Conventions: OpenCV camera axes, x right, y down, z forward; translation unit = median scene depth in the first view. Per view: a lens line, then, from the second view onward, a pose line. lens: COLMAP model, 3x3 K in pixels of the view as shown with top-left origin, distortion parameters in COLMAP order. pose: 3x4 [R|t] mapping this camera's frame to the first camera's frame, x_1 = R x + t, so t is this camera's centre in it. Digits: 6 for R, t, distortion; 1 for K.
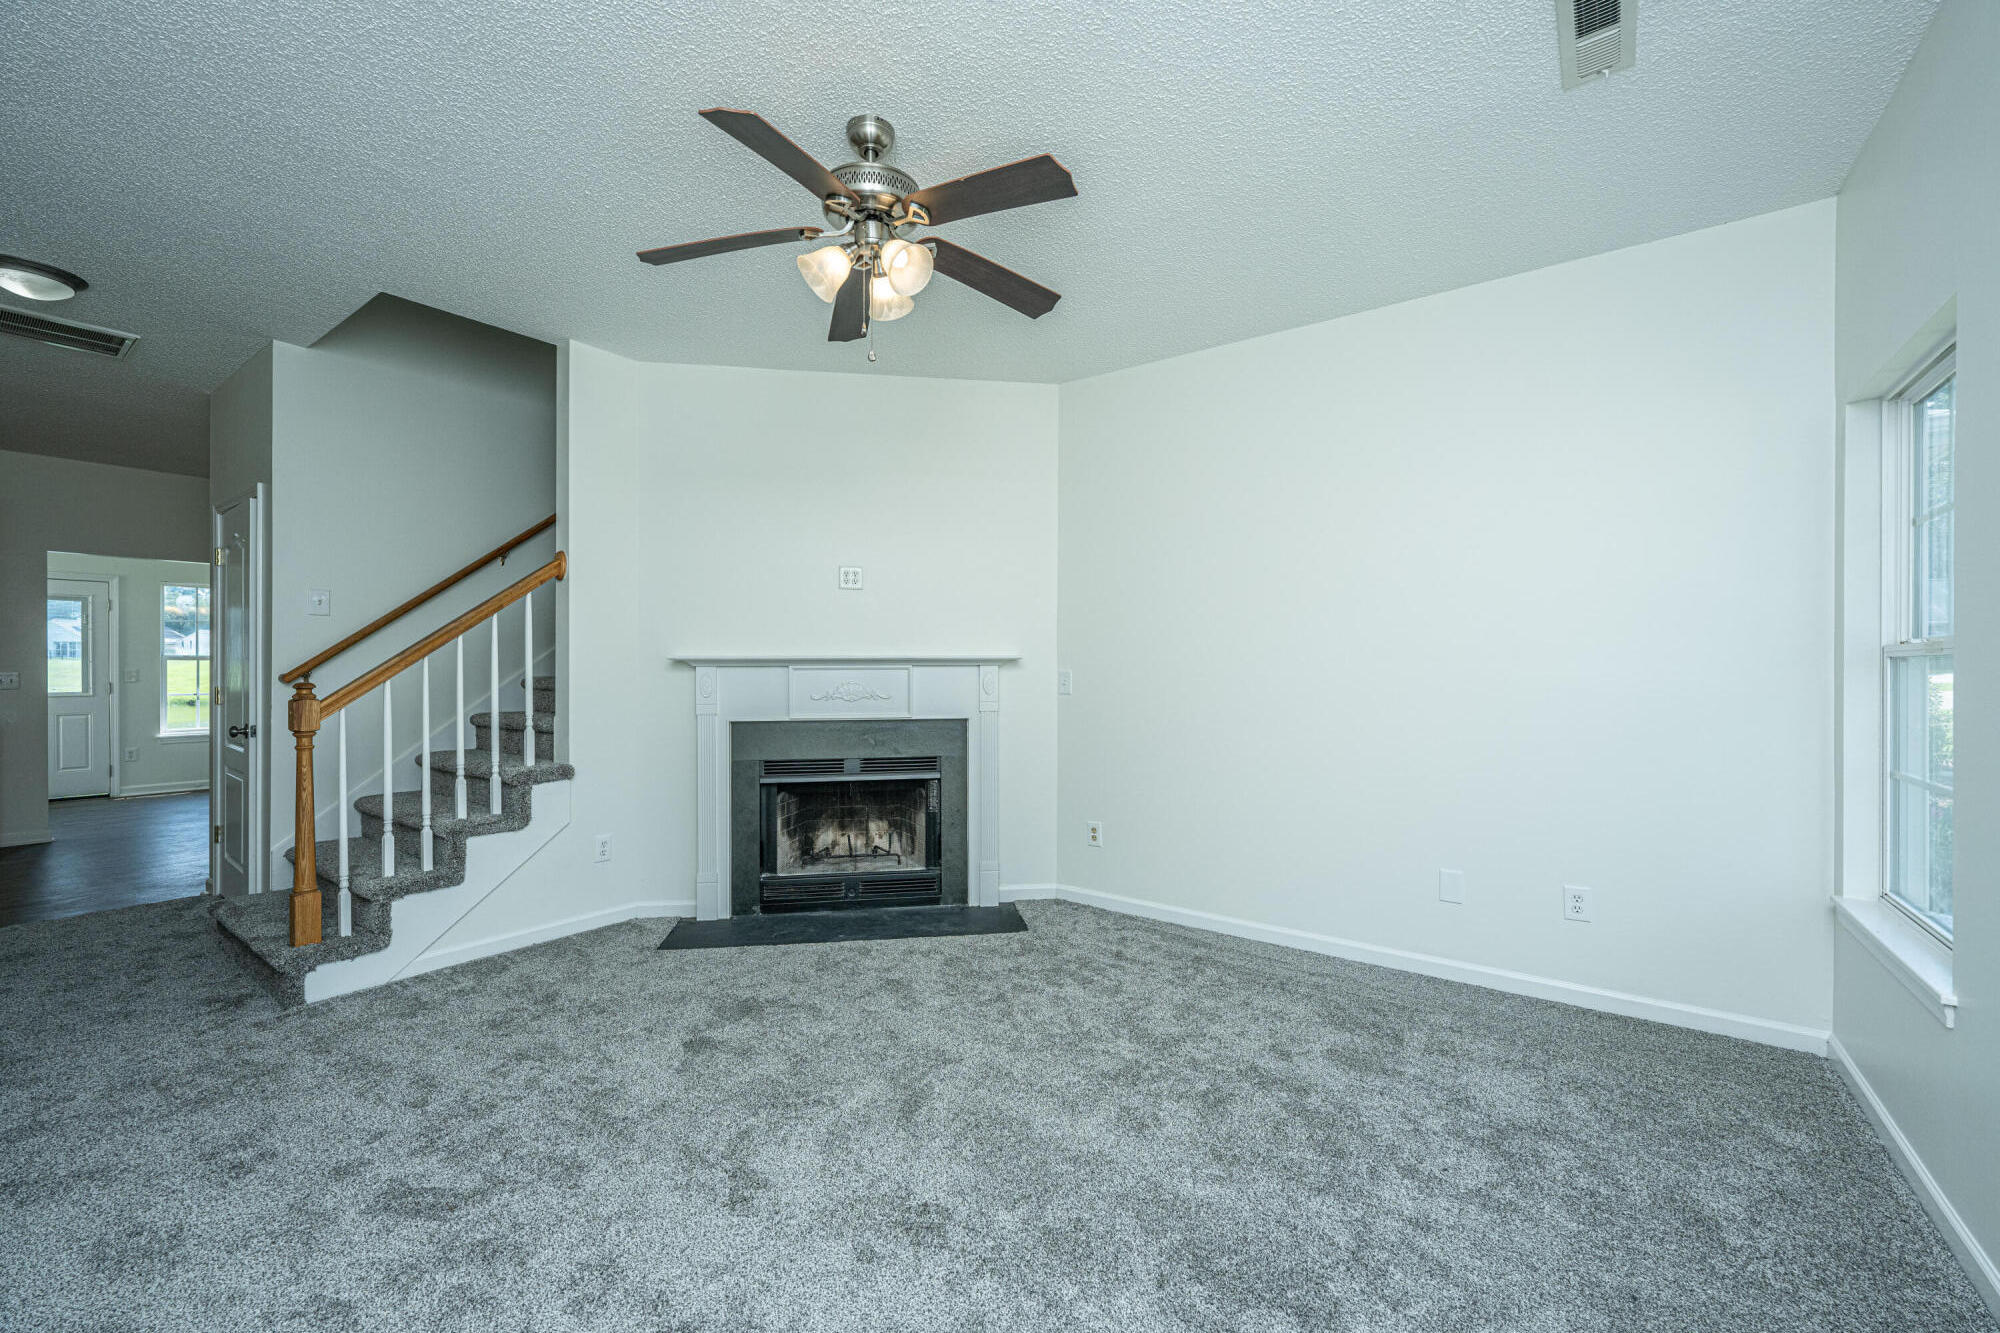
lens RADIAL K [[795.9, 0, 1004.2], [0, 795.9, 667.3], [0, 0, 1]] dist [0.001772, -0.000371]
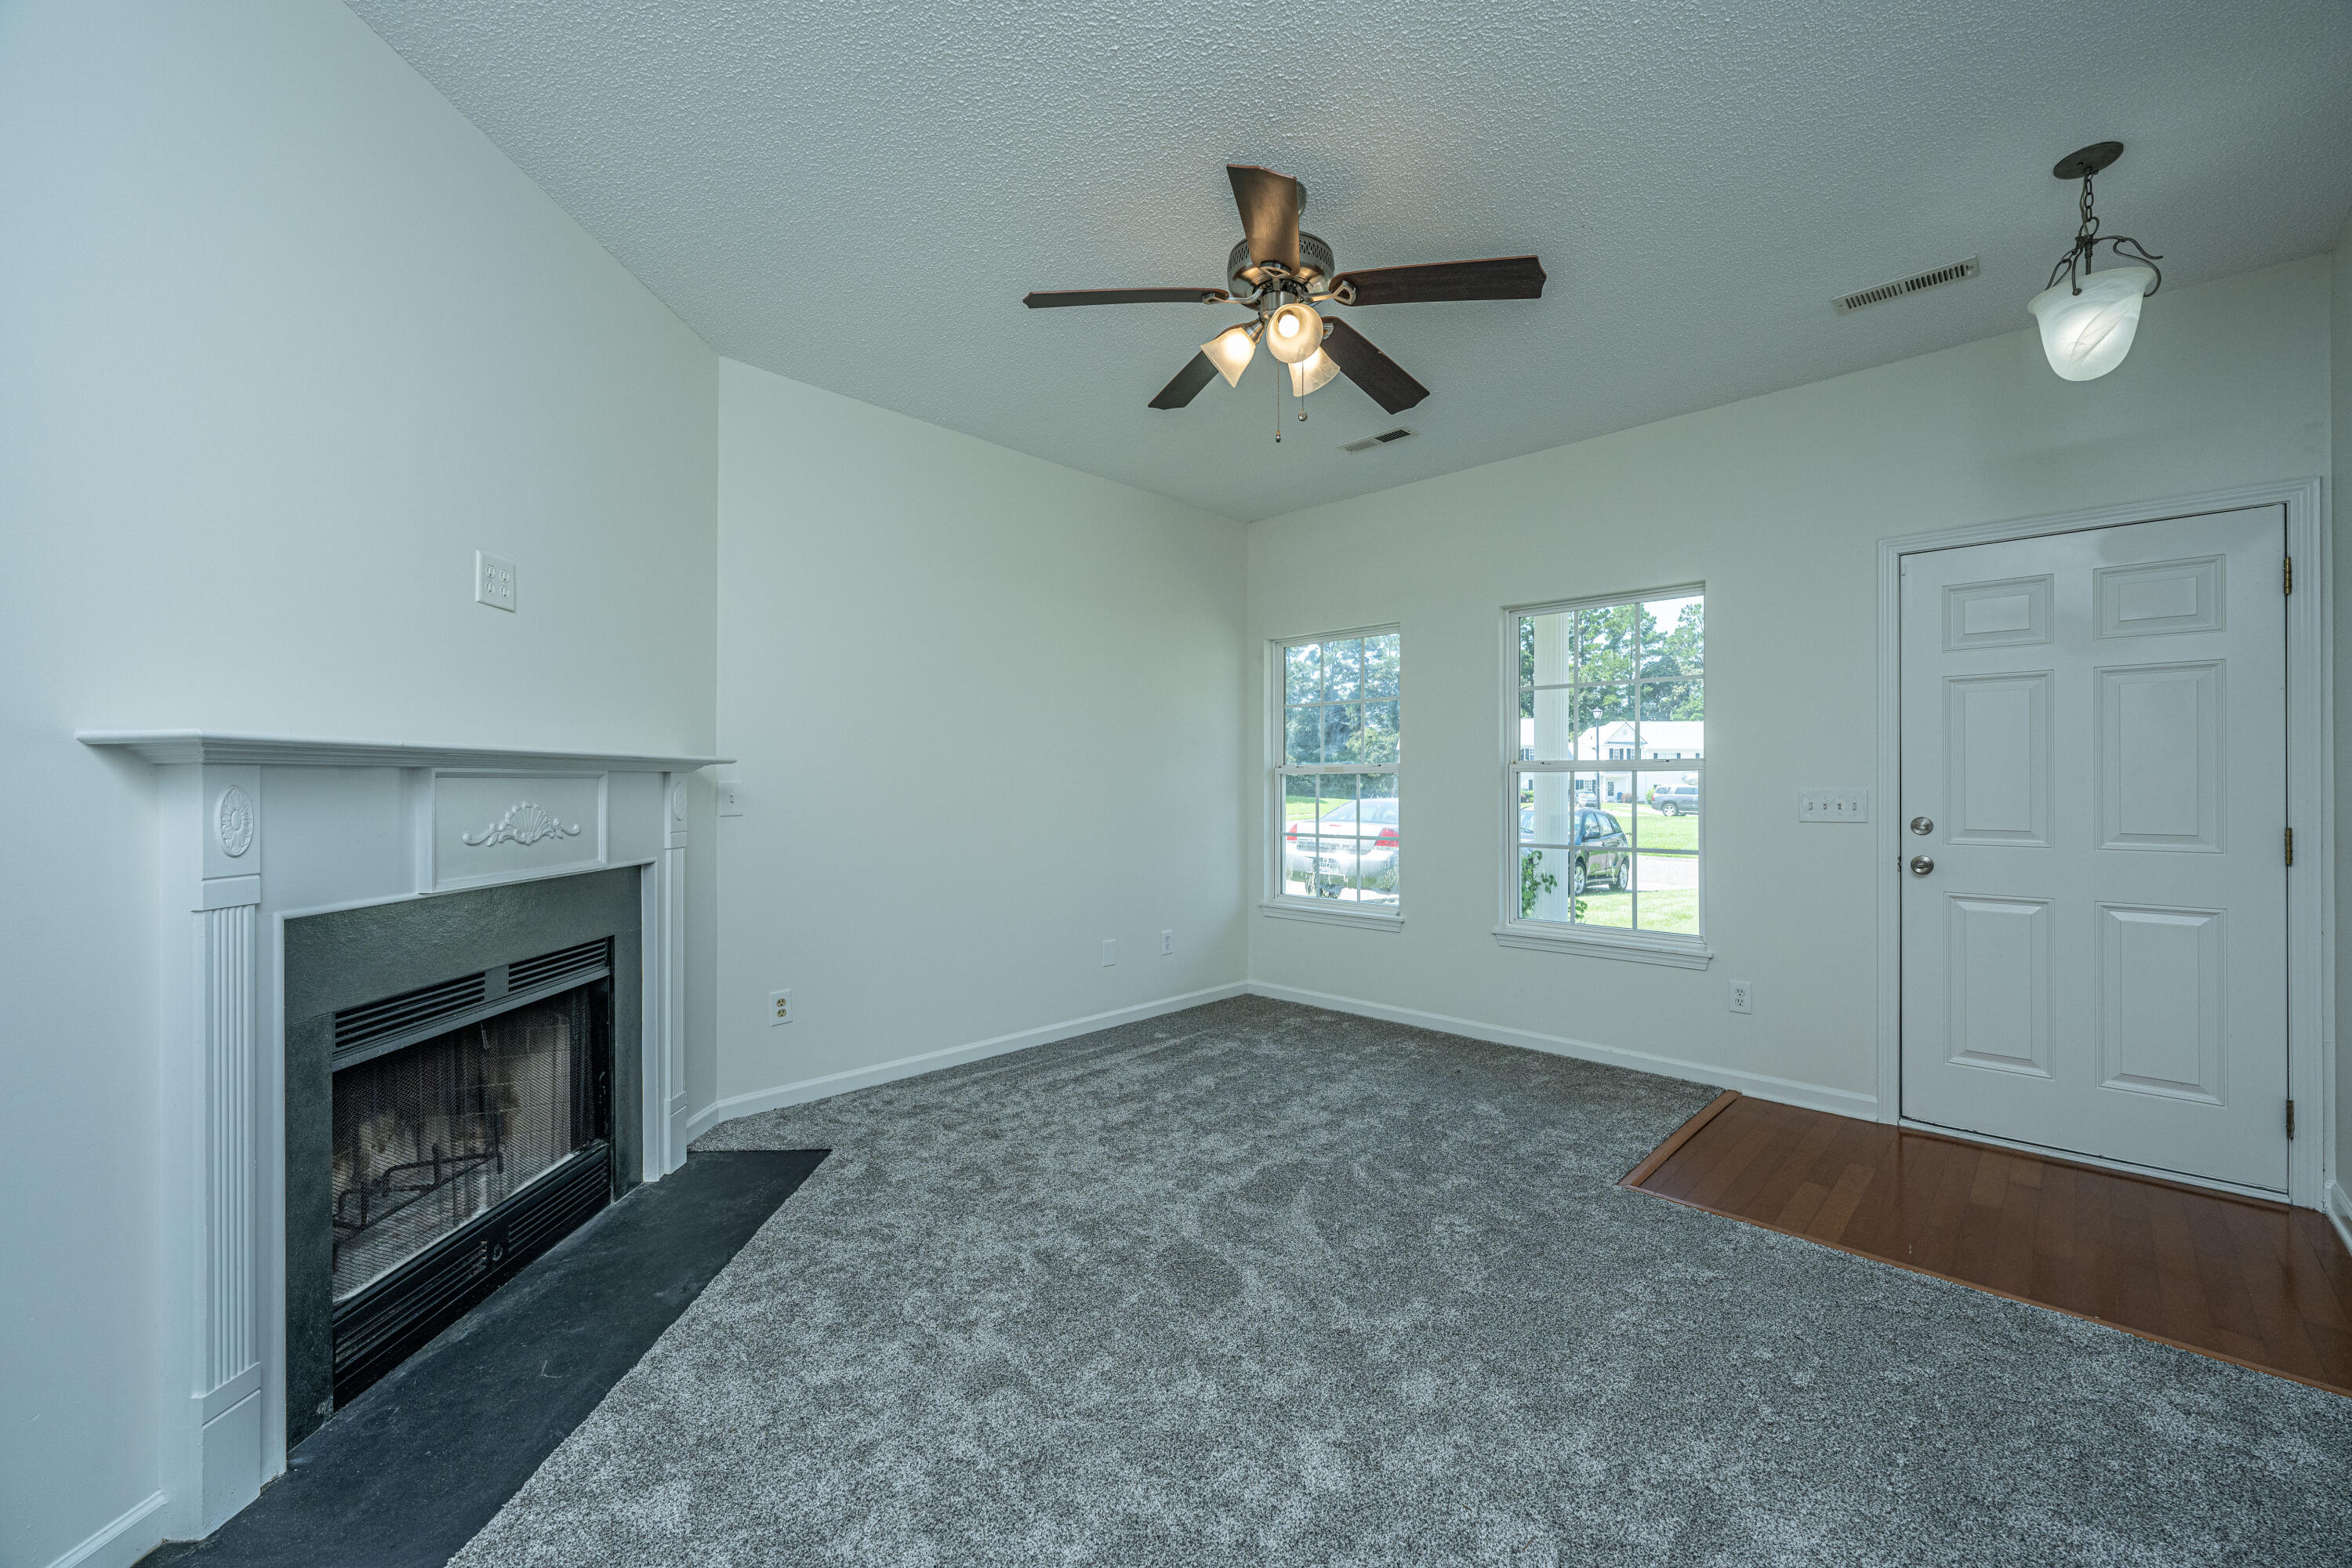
lens RADIAL K [[936.0, 0, 1188.4], [0, 936.0, 778.7], [0, 0, 1]] dist [0.001772, -0.000371]
pose [[0.140619, 0.005255, 0.990050, -0.687155], [0.002938, 0.999979, -0.005725, 0.006660], [-0.990059, 0.003714, 0.140600, 0.517466]]
